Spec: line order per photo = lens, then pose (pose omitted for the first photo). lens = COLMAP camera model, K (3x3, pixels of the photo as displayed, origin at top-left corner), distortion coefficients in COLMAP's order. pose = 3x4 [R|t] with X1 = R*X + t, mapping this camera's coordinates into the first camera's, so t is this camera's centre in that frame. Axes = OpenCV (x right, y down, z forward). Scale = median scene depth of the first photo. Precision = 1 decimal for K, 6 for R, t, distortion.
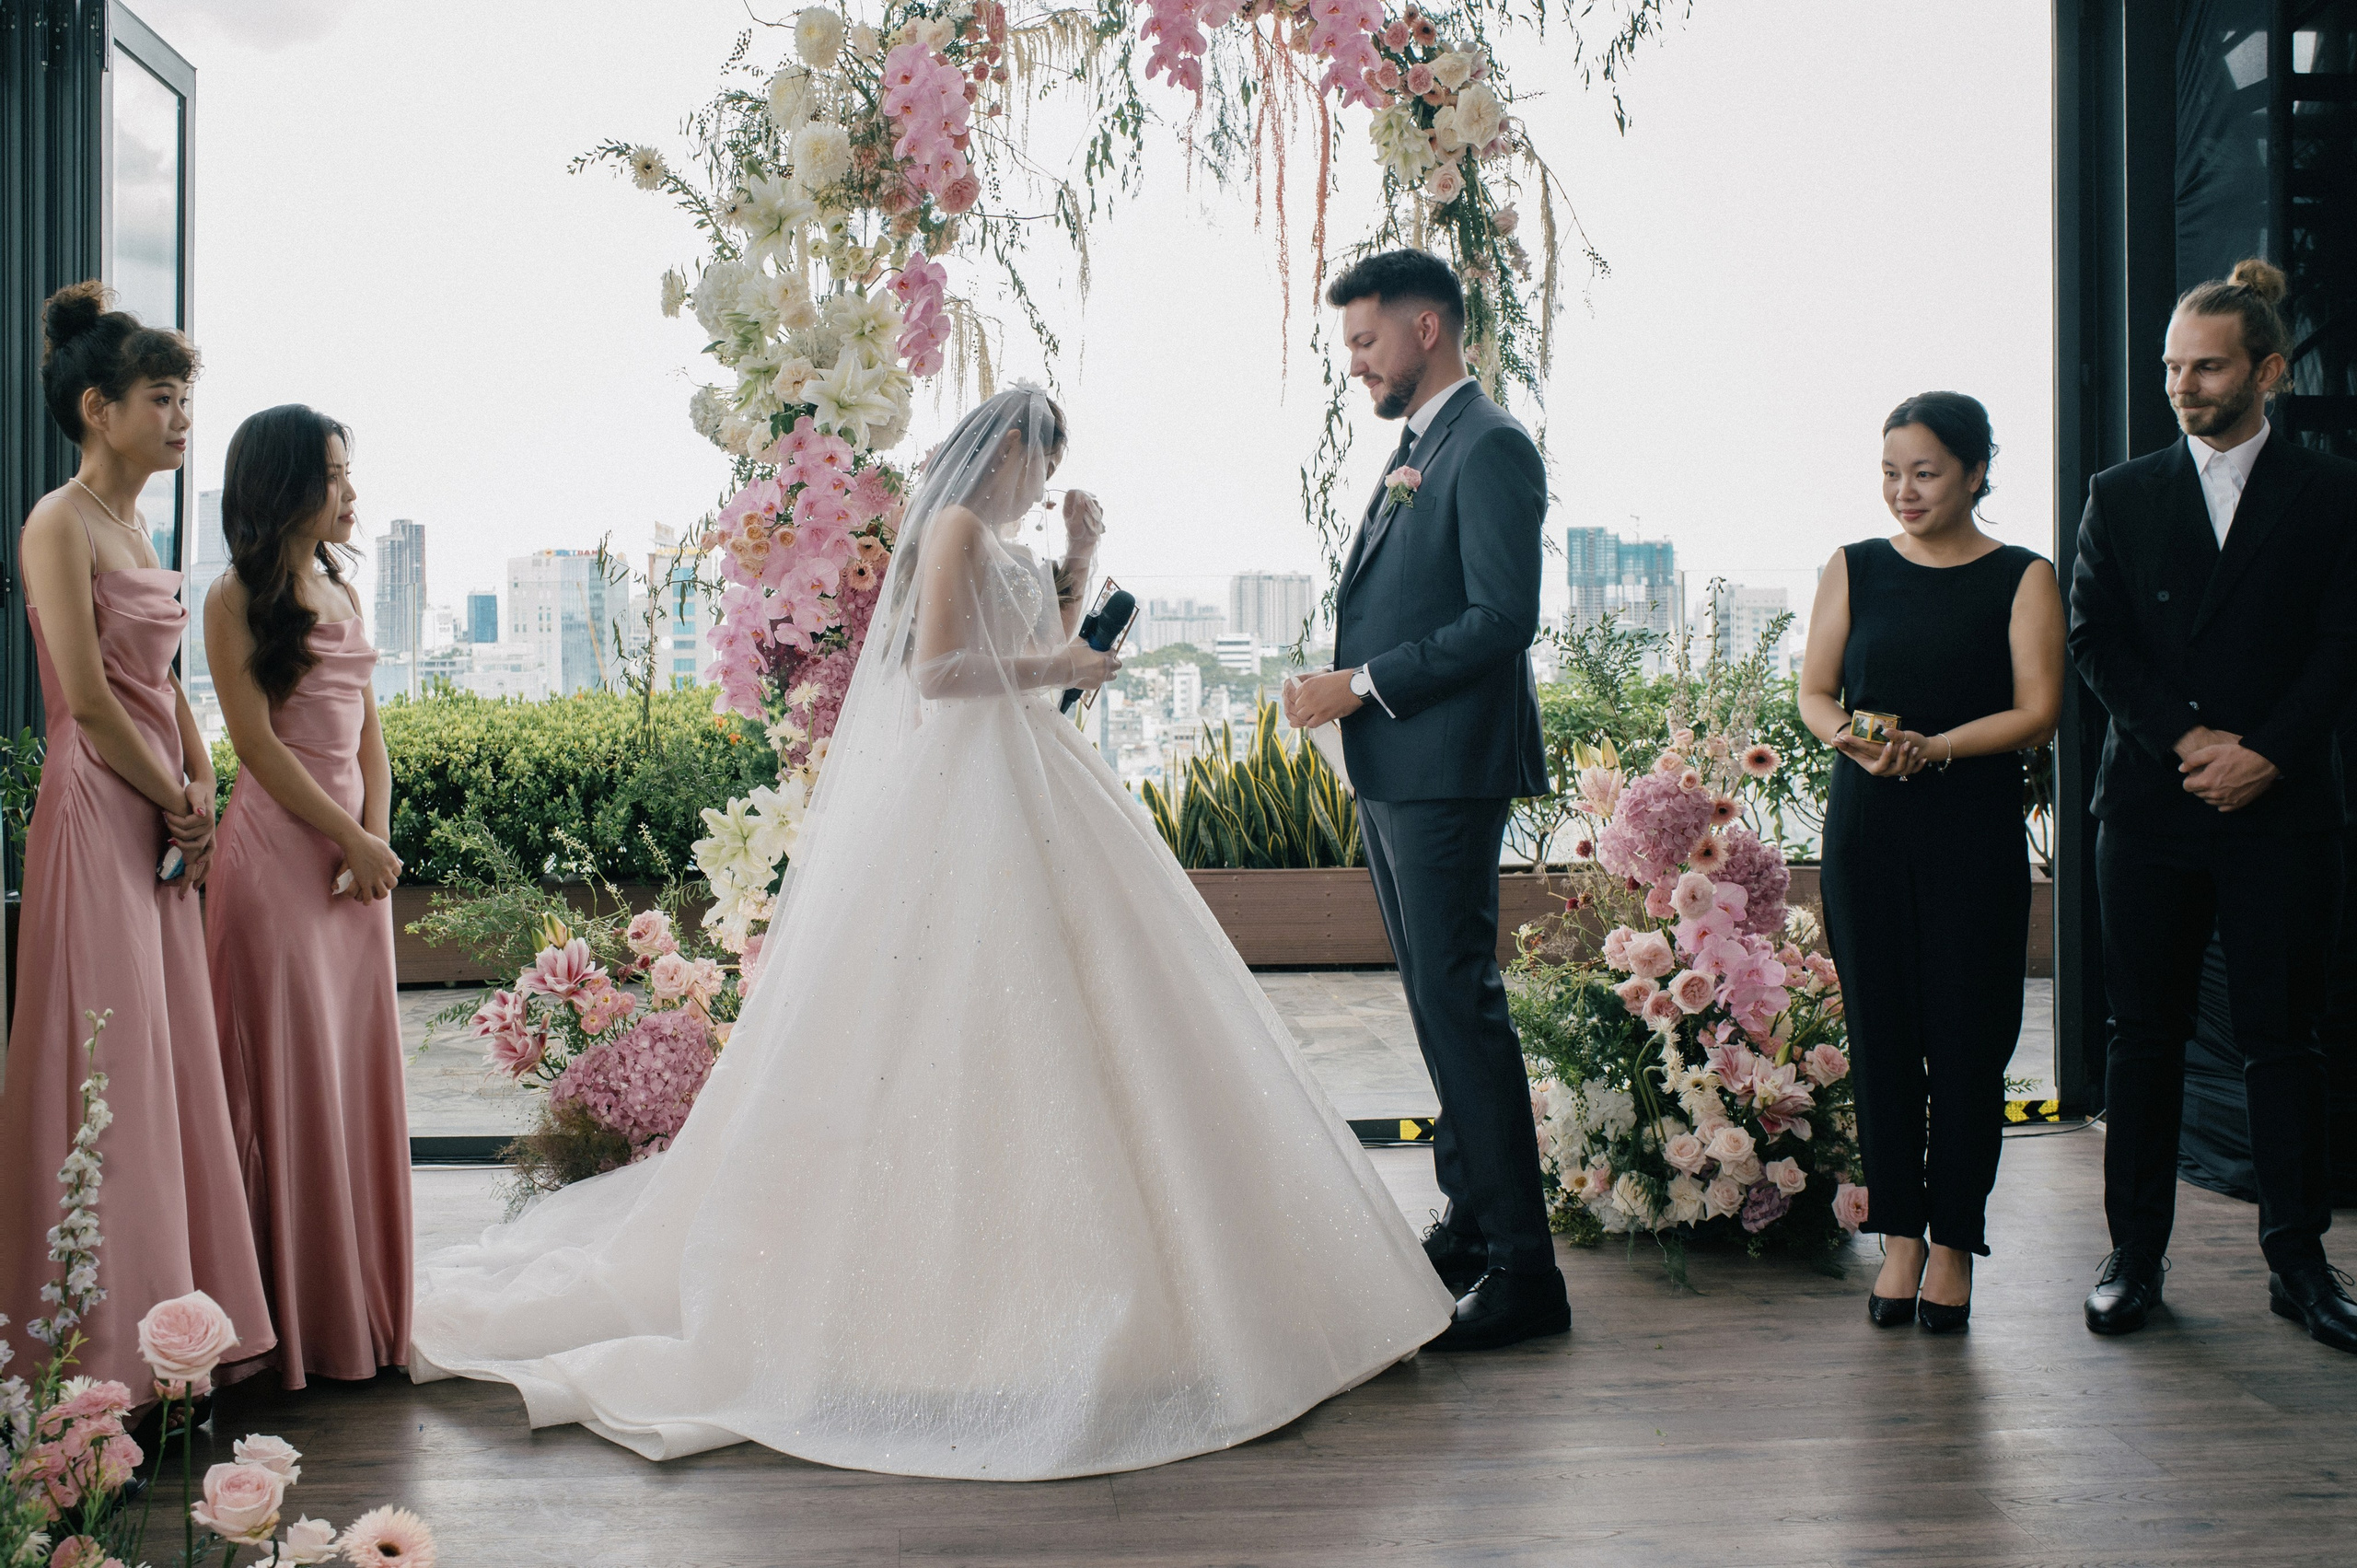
lens RADIAL K [[2403.7, 0, 1038.2], [0, 2403.7, 692.6], [0, 0, 1]] dist [-0.073313, 0.036404]
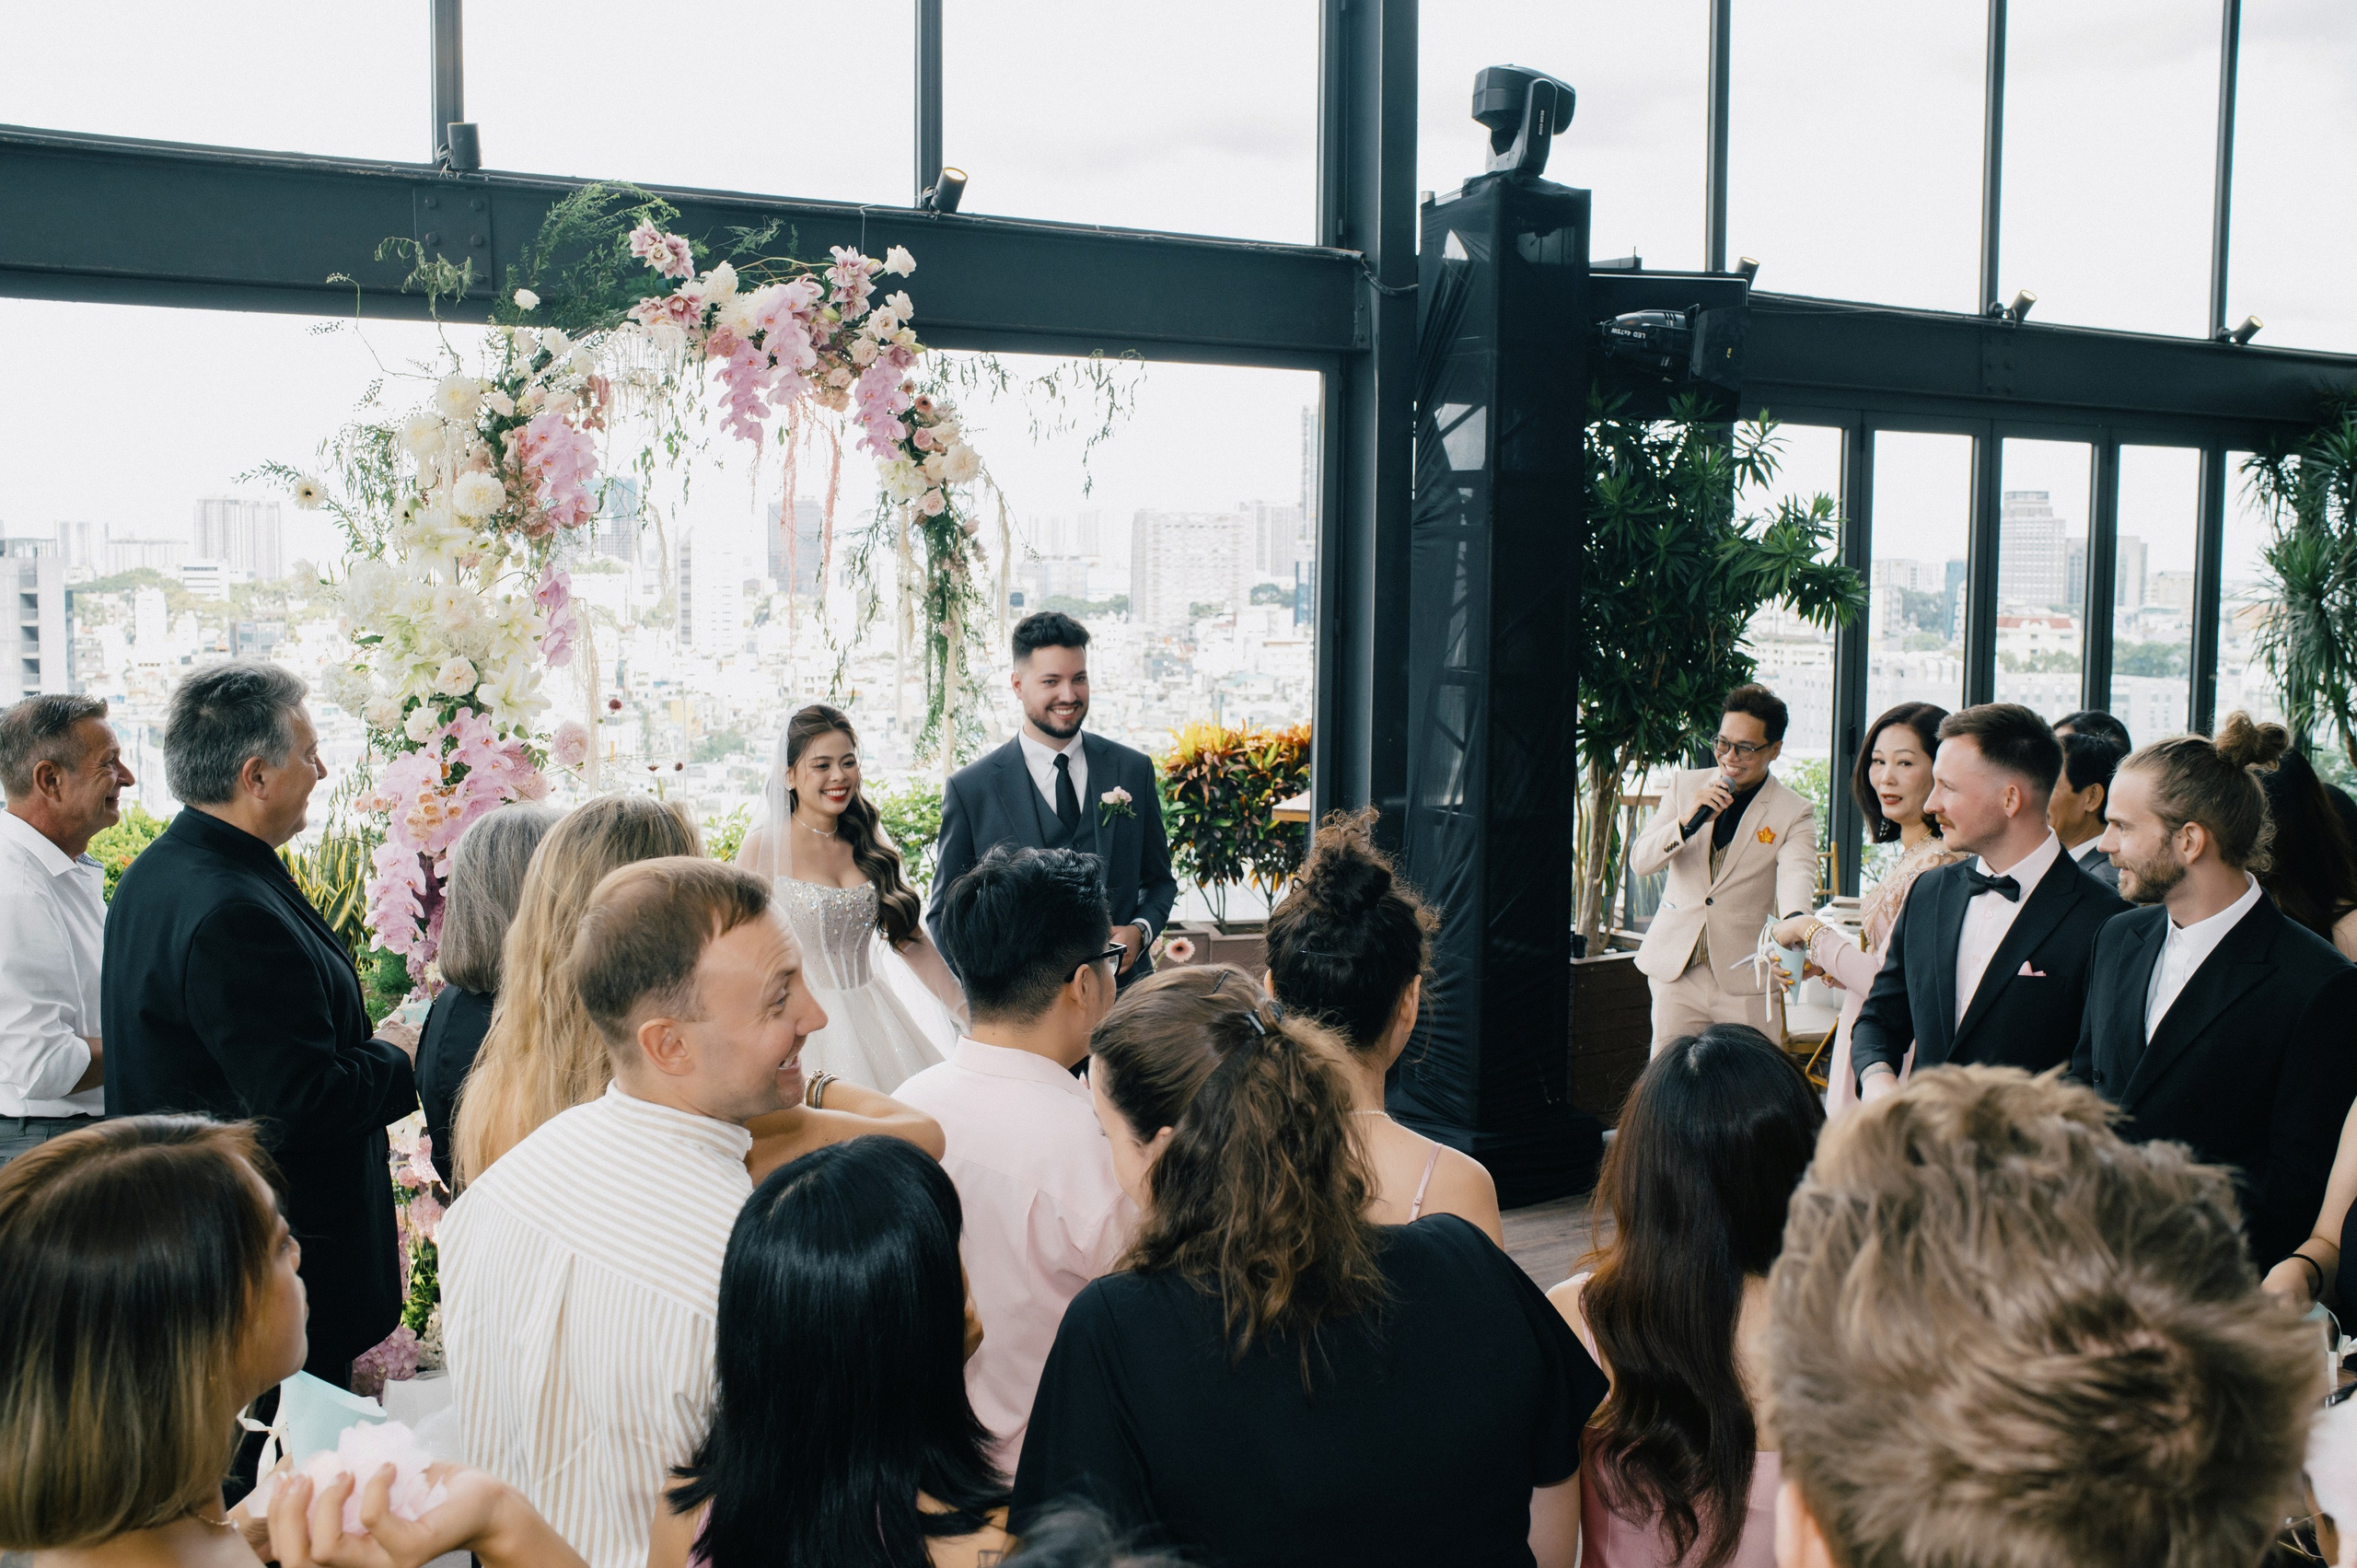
lens RADIAL K [[2269.7, 0, 1168.1], [0, 2269.7, 736.3], [0, 0, 1]] dist [-0.101739, 0.151640]
pose [[0.879608, -0.019000, 0.475321, -0.318990], [-0.007216, 0.998554, 0.053269, -0.162209], [-0.475645, -0.050286, 0.878199, -0.139220]]
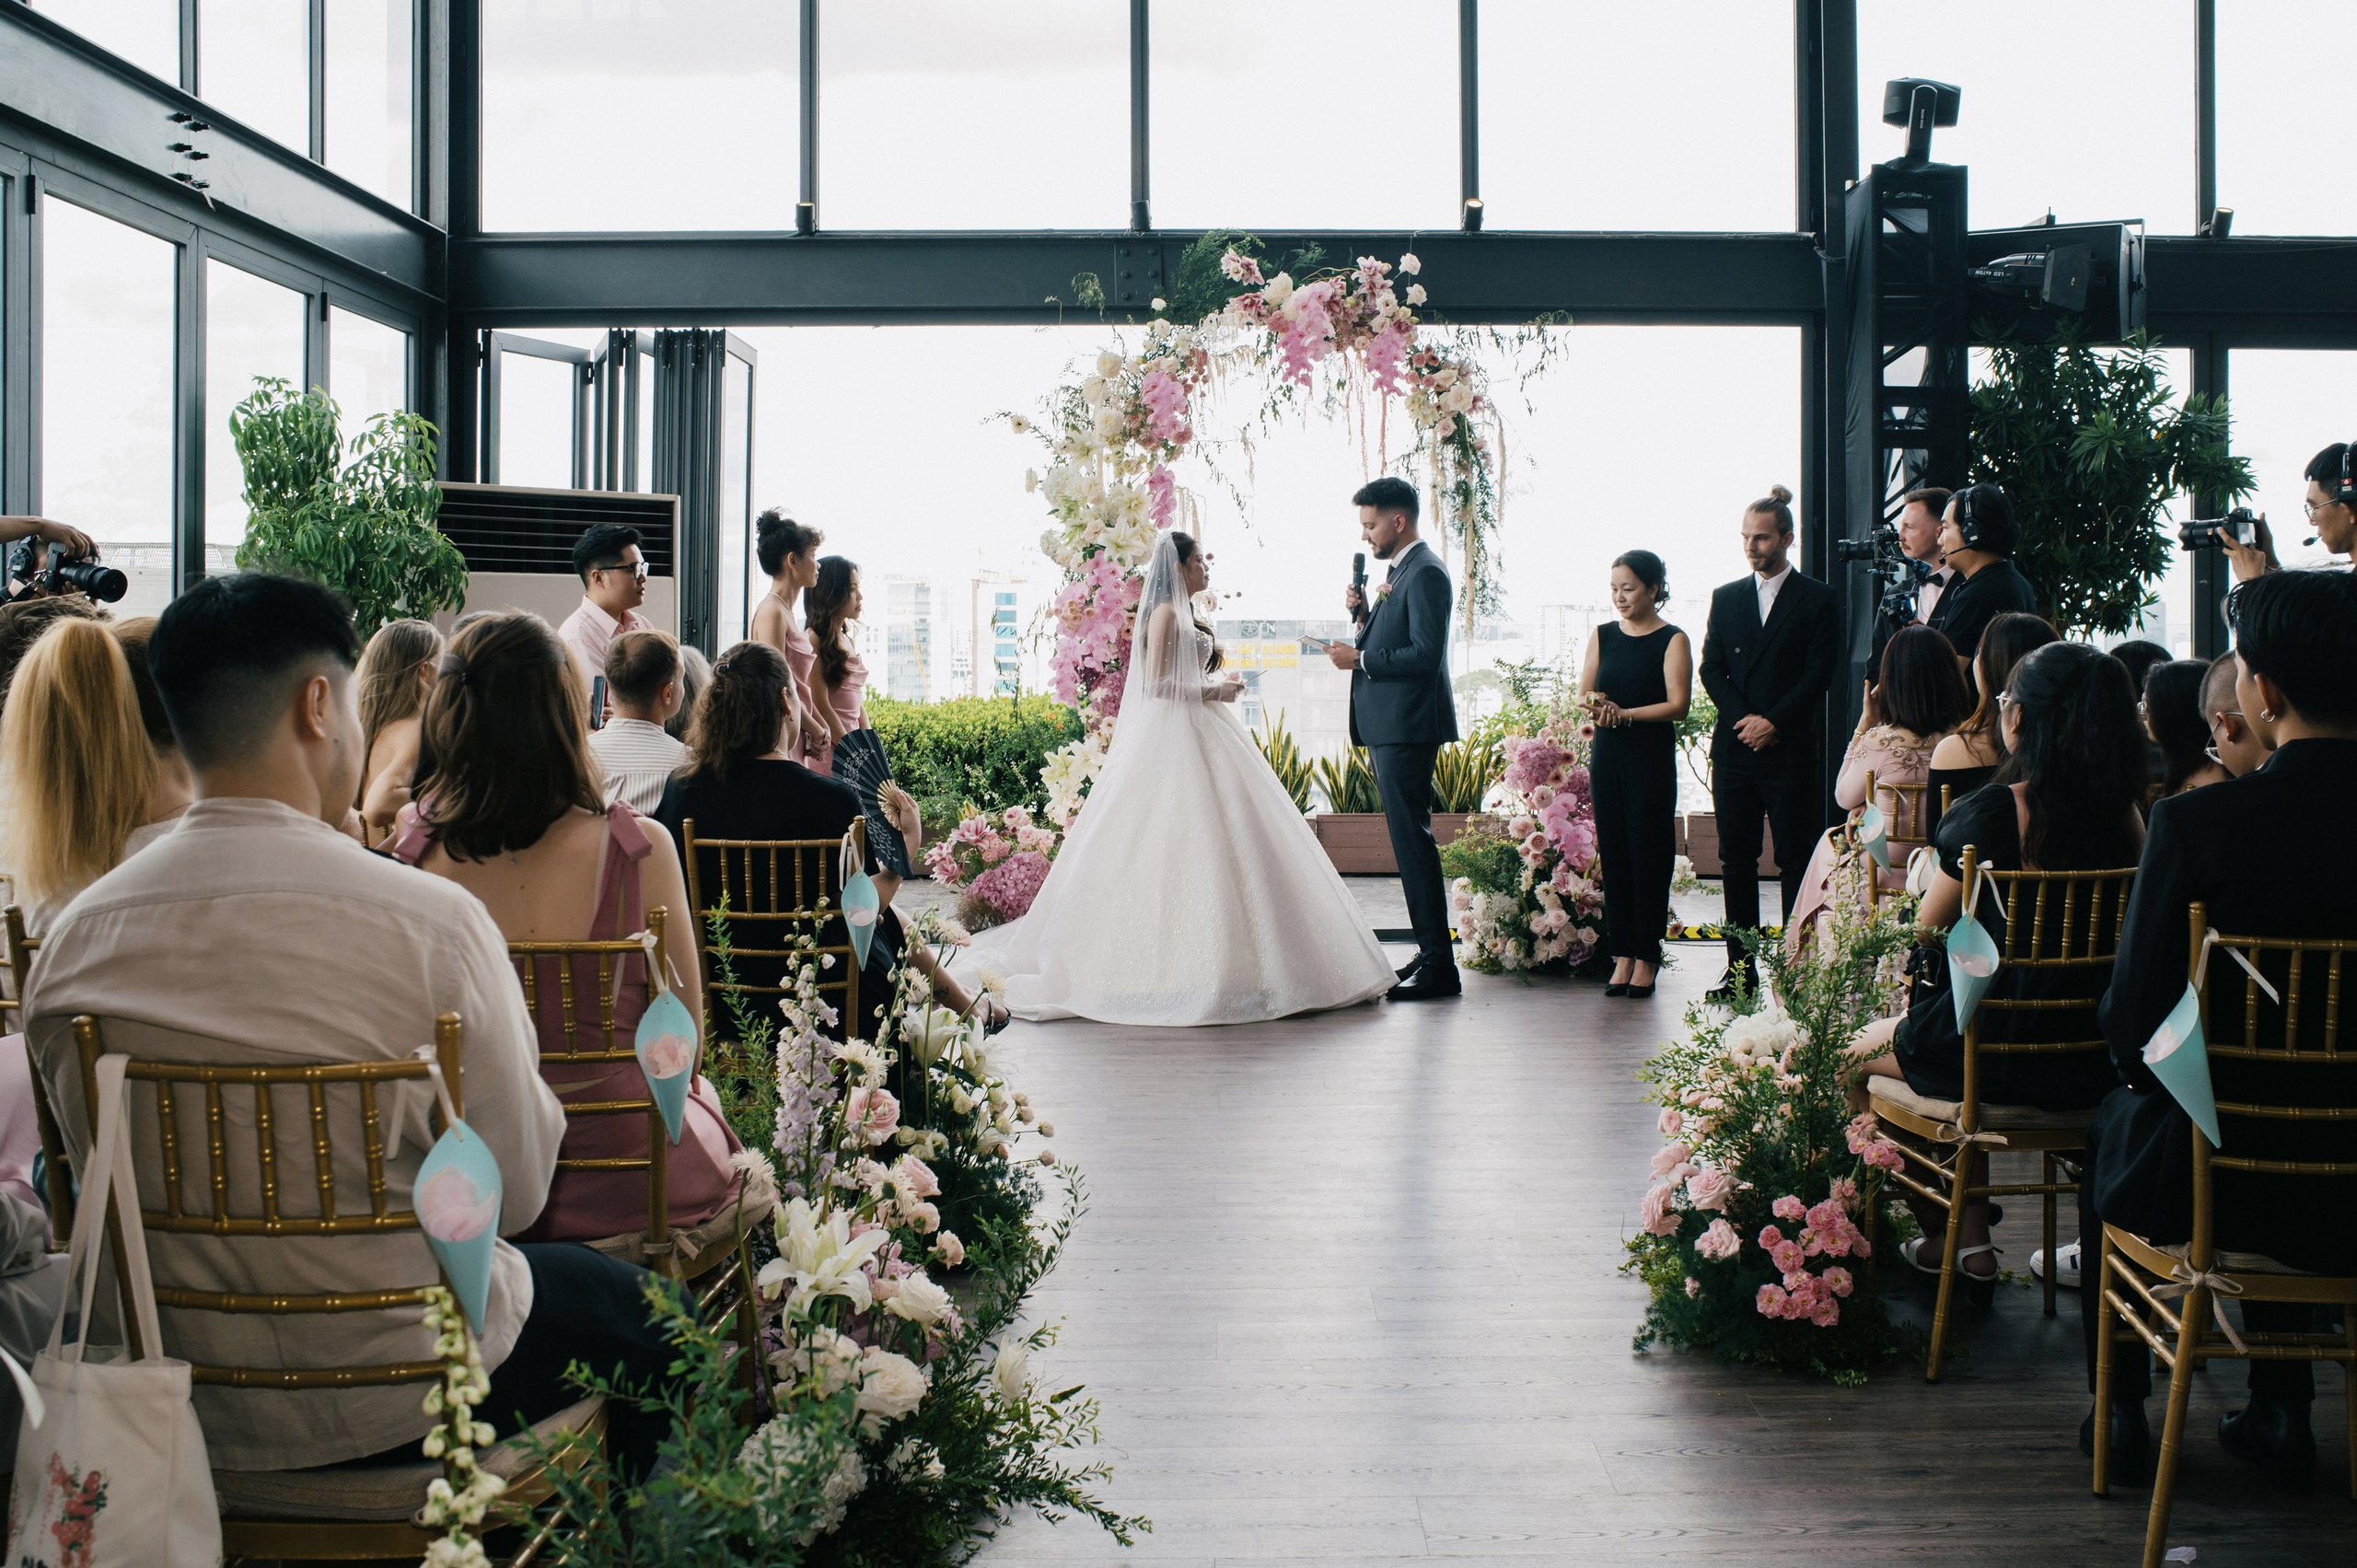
lens RADIAL K [[2387.3, 0, 1268.2], [0, 2387.3, 663.6], [0, 0, 1]] dist [-0.086941, -0.006025]
pose [[0.999366, 0.008688, -0.034533, 0.105959], [-0.009471, 0.999700, -0.022574, 0.018759], [0.034327, 0.022886, 0.999149, -0.919778]]
